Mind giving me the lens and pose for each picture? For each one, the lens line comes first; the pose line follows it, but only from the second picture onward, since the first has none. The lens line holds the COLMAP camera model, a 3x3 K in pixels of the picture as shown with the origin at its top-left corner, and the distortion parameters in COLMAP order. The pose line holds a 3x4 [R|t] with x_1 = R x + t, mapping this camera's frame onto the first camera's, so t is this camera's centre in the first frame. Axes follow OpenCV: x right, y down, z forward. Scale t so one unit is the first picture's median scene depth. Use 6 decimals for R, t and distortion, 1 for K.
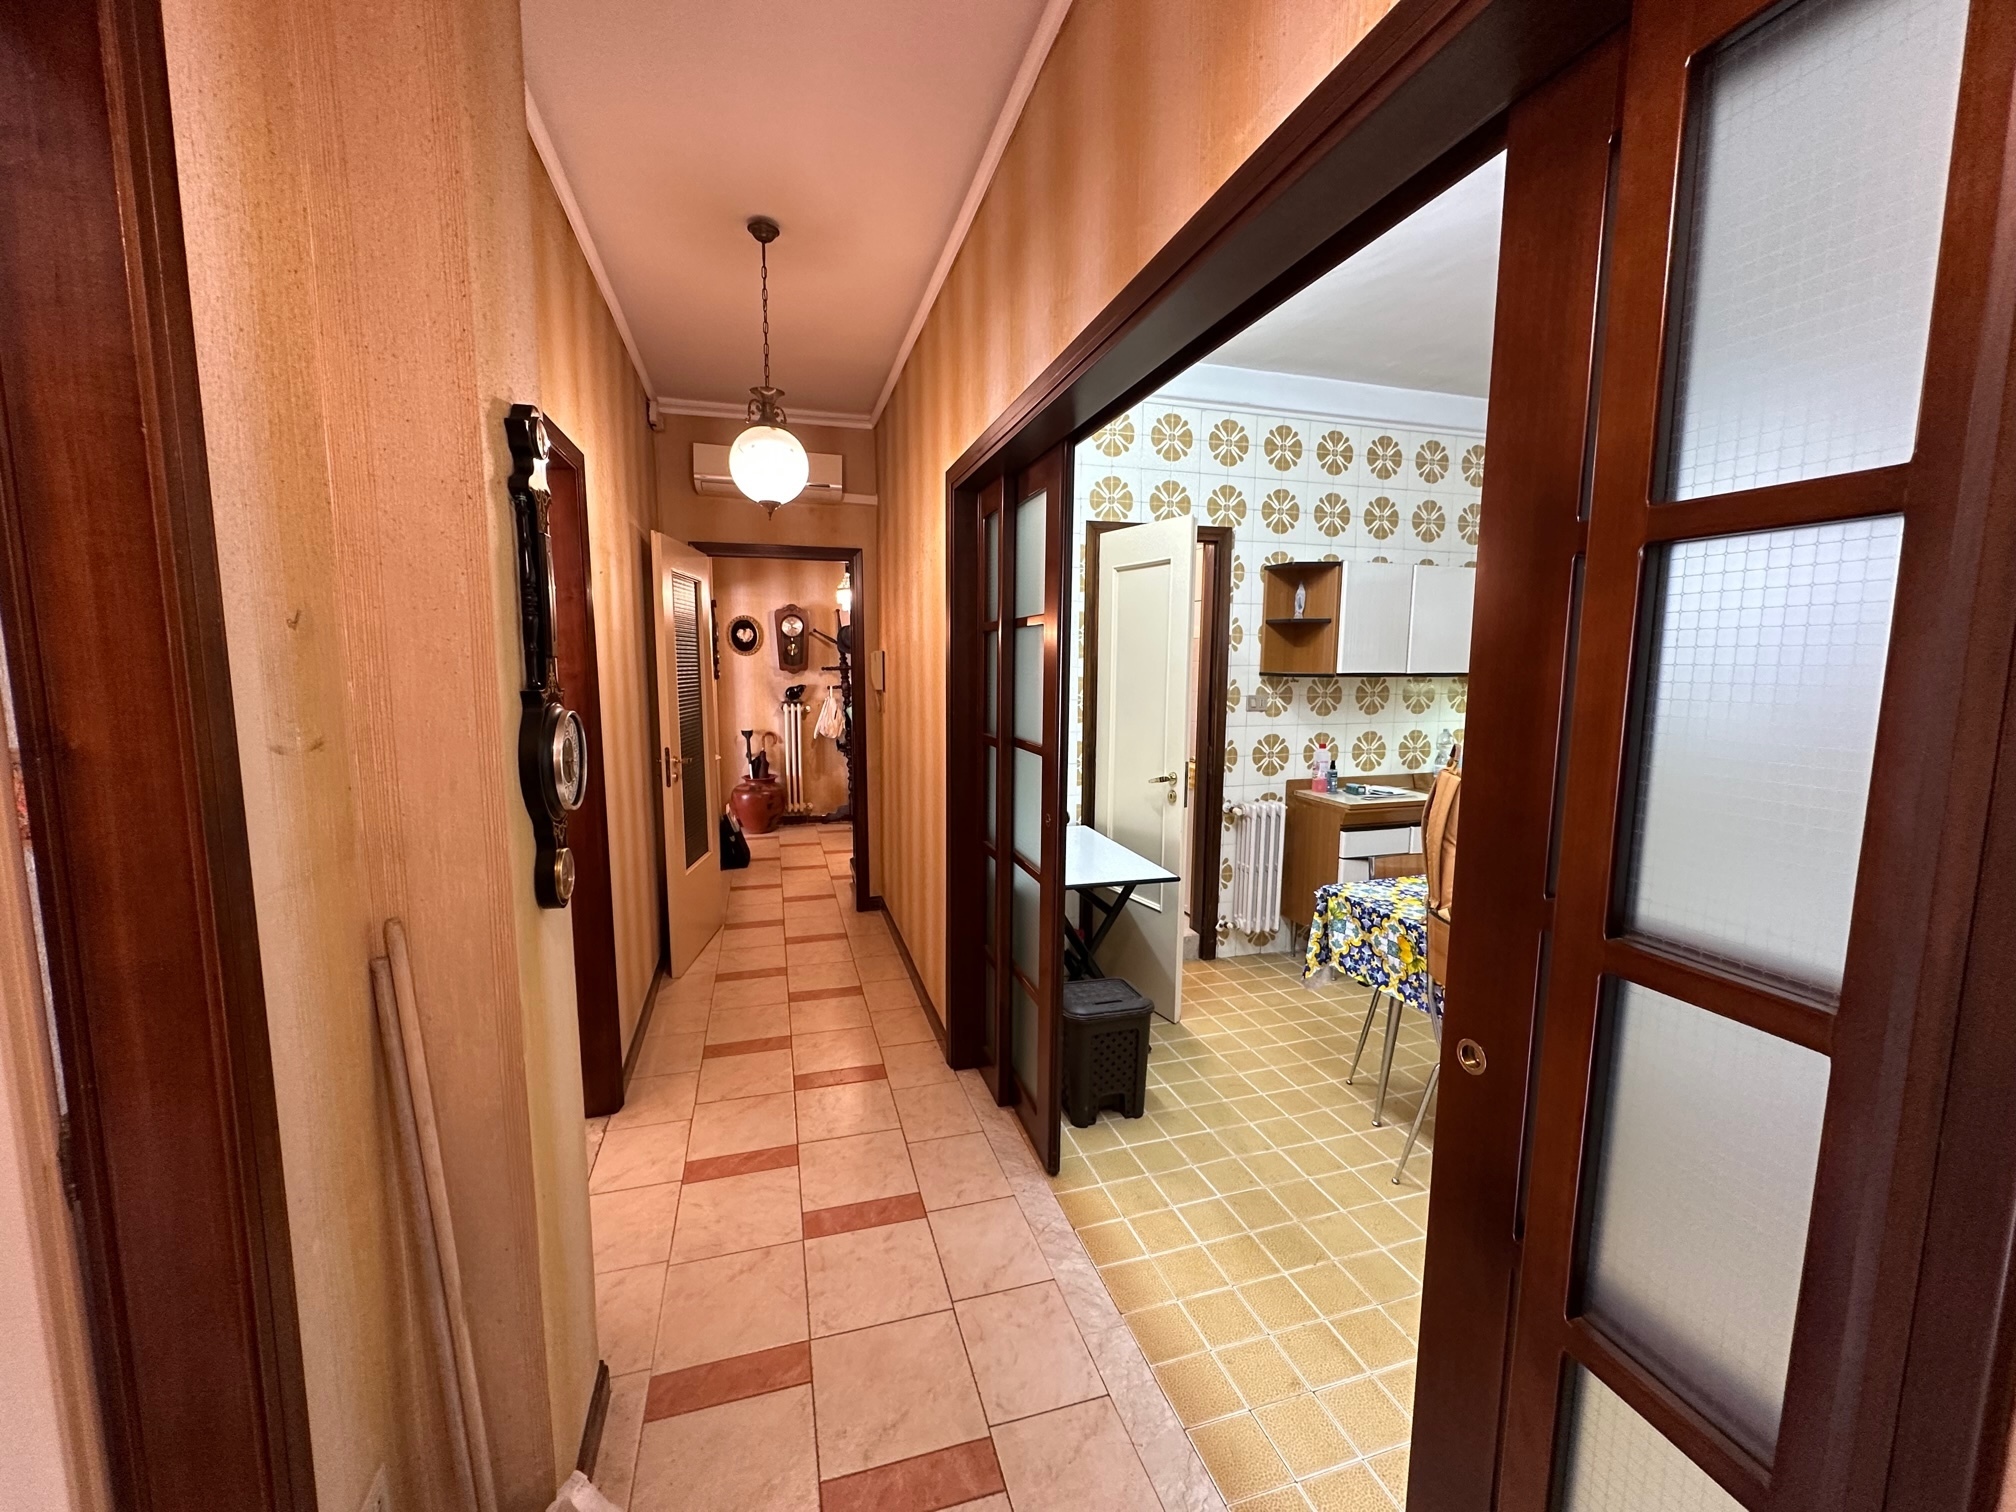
lens RADIAL K [[801.8, 0, 1009.0], [0, 801.8, 758.1], [0, 0, 1]] dist [-0.003530, 0.000783]
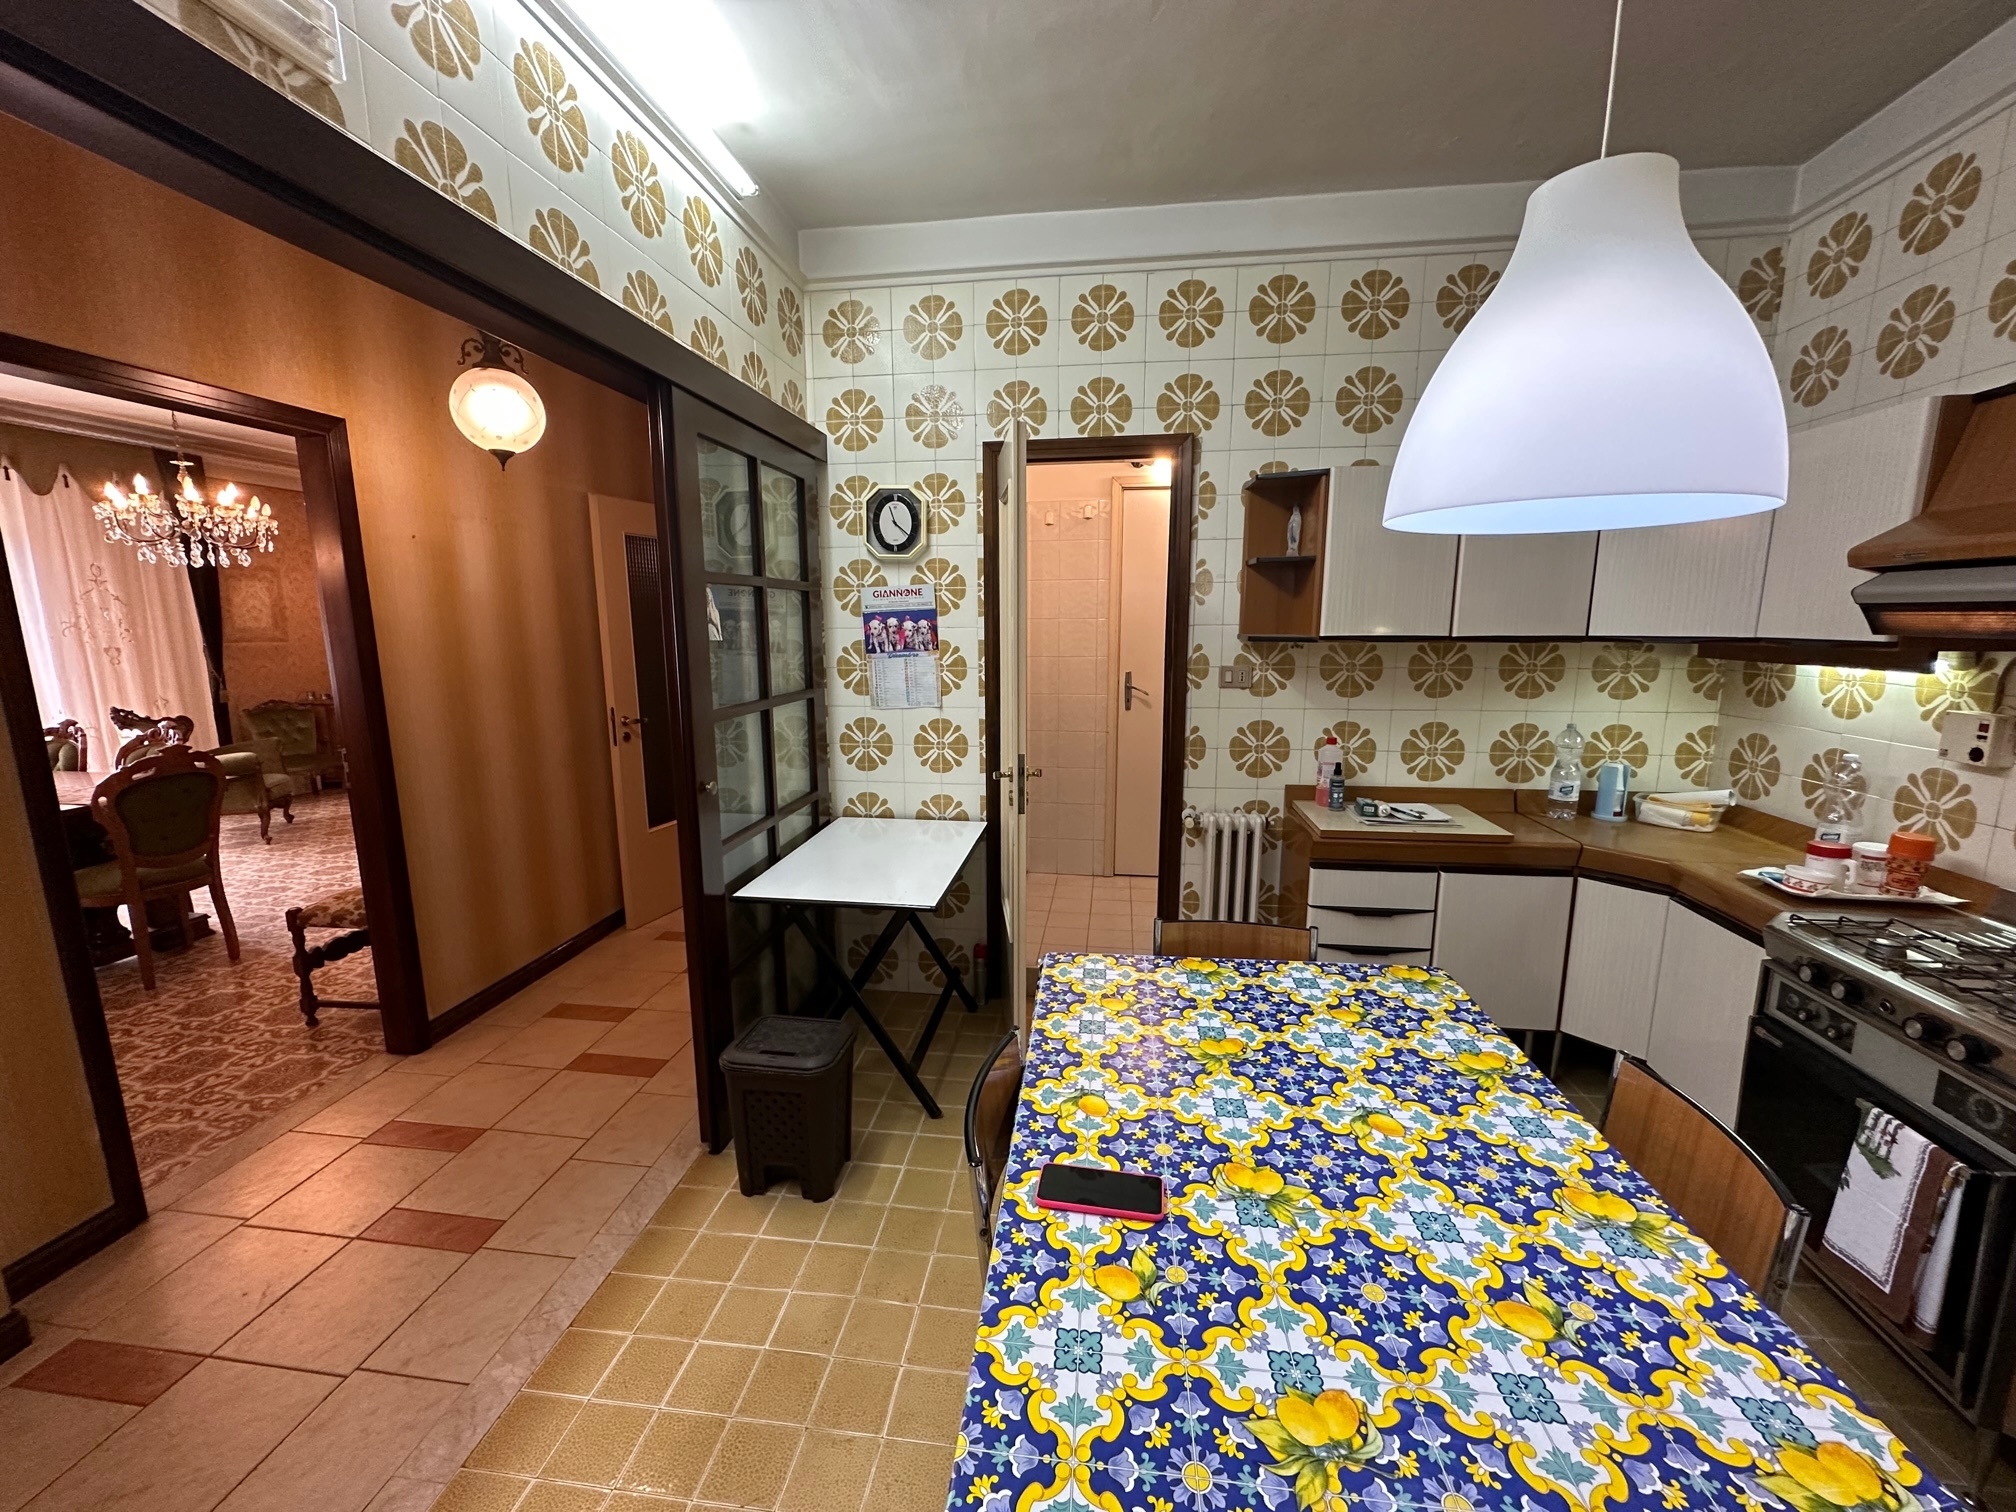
lens RADIAL K [[801.8, 0, 1009.0], [0, 801.8, 758.1], [0, 0, 1]] dist [-0.003530, 0.000783]
pose [[0.912214, 0.064097, -0.404670, 0.432913], [-0.043370, 0.997244, 0.060191, -0.030865], [0.407413, -0.037357, 0.912480, 0.256650]]
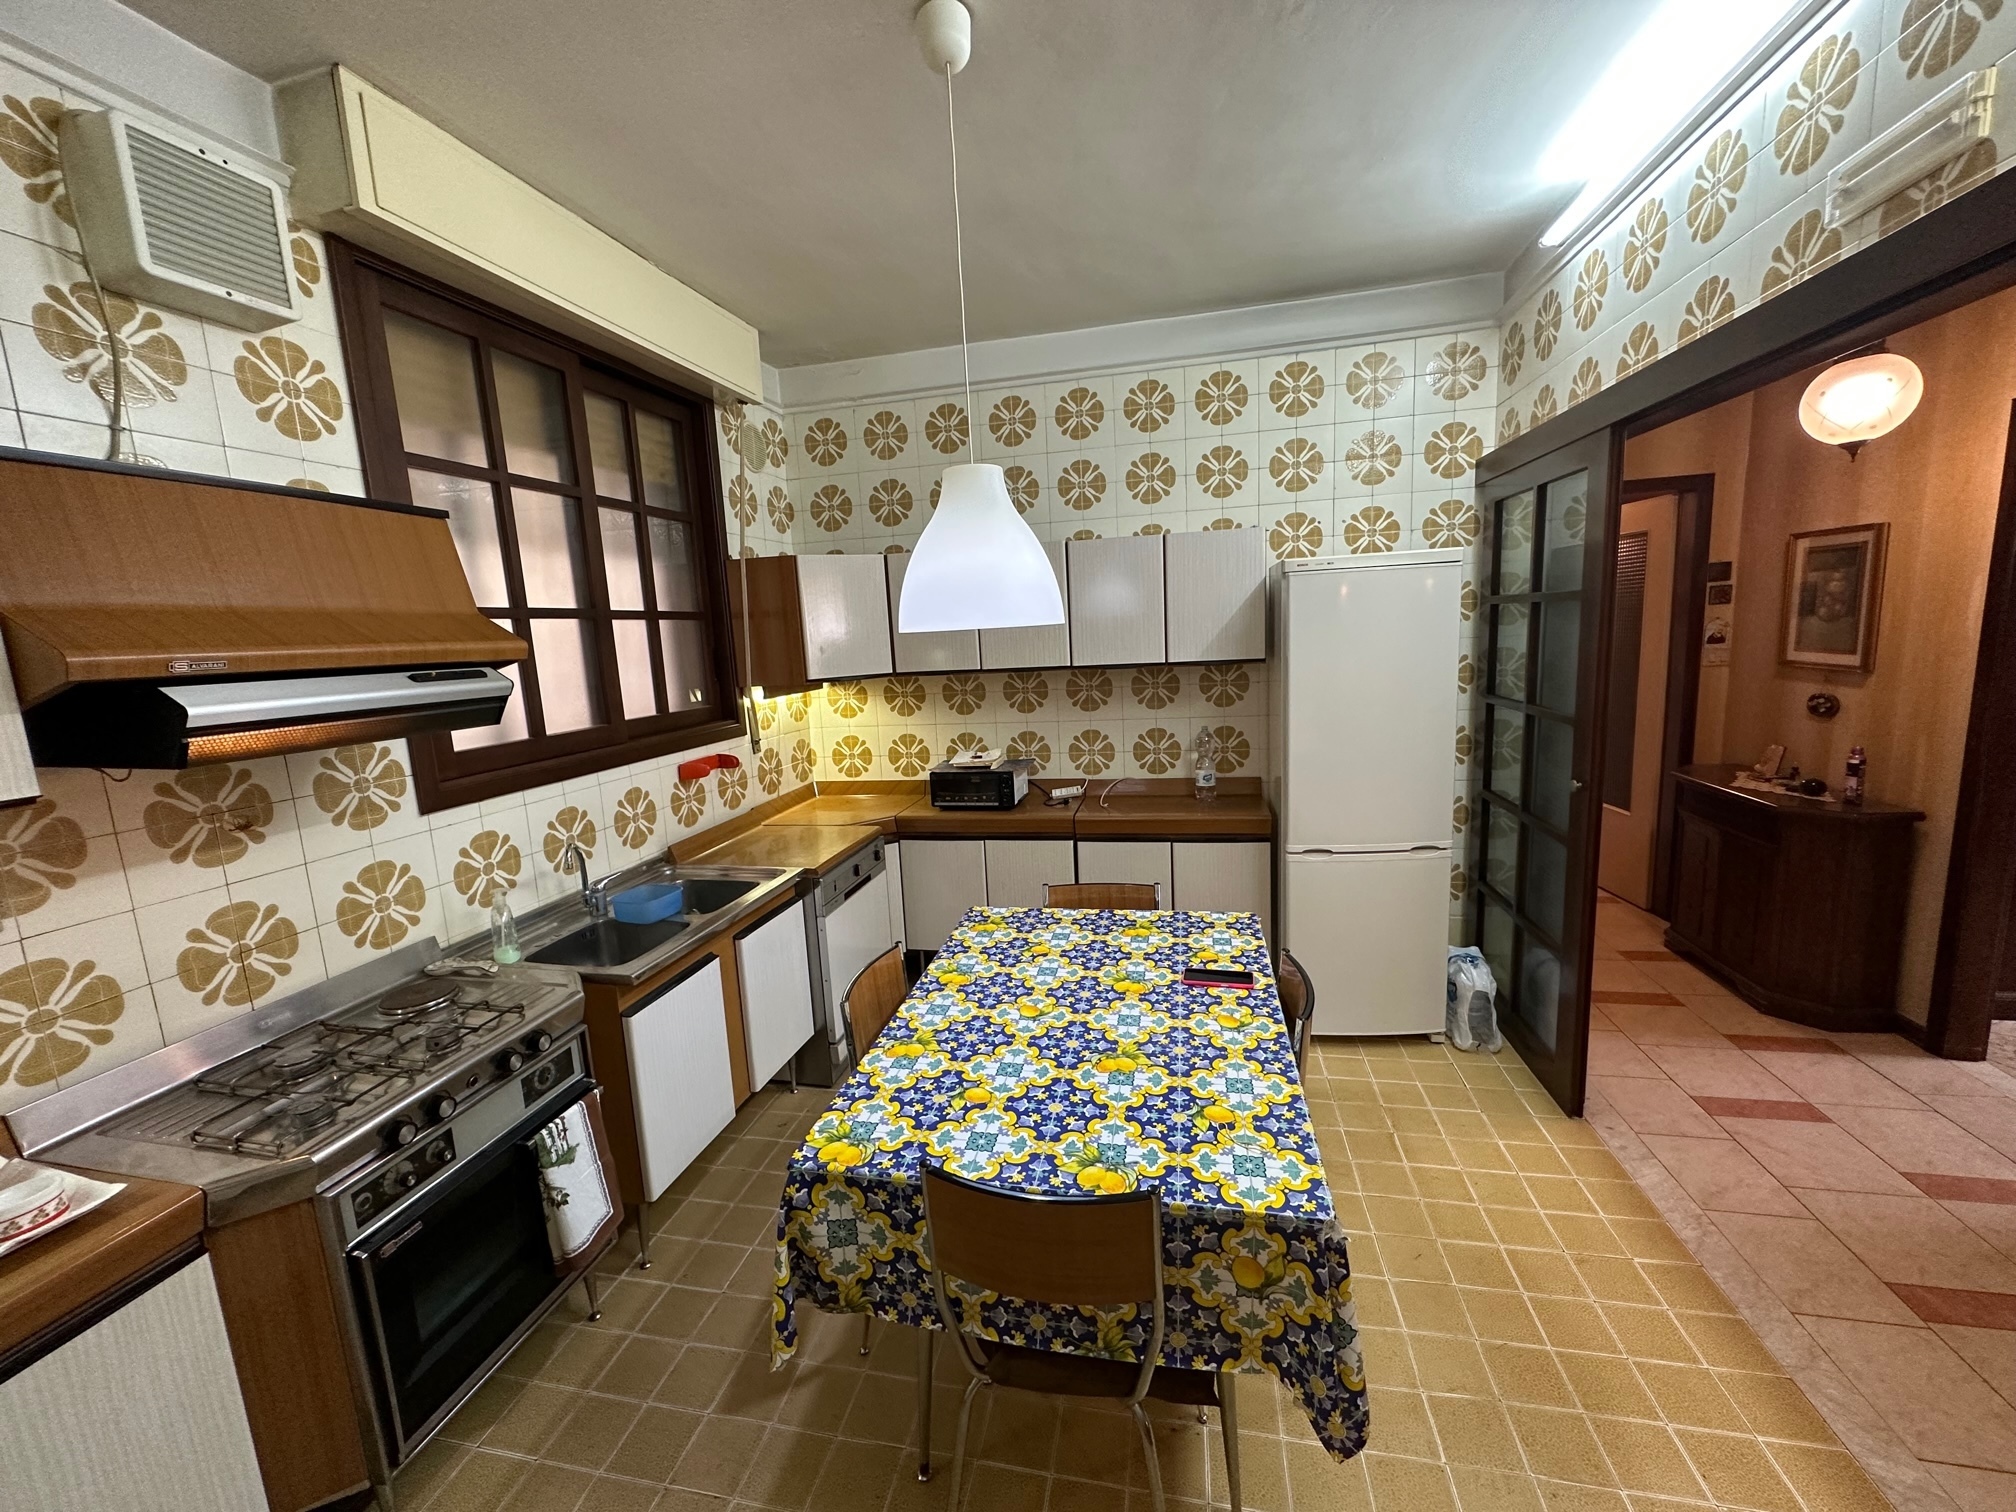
lens RADIAL K [[801.8, 0, 1009.0], [0, 801.8, 758.1], [0, 0, 1]] dist [-0.003530, 0.000783]
pose [[-0.872199, -0.036549, 0.487784, 0.236892], [0.107488, 0.958510, 0.264017, -0.144111], [-0.477195, 0.282707, -0.832083, 0.947050]]
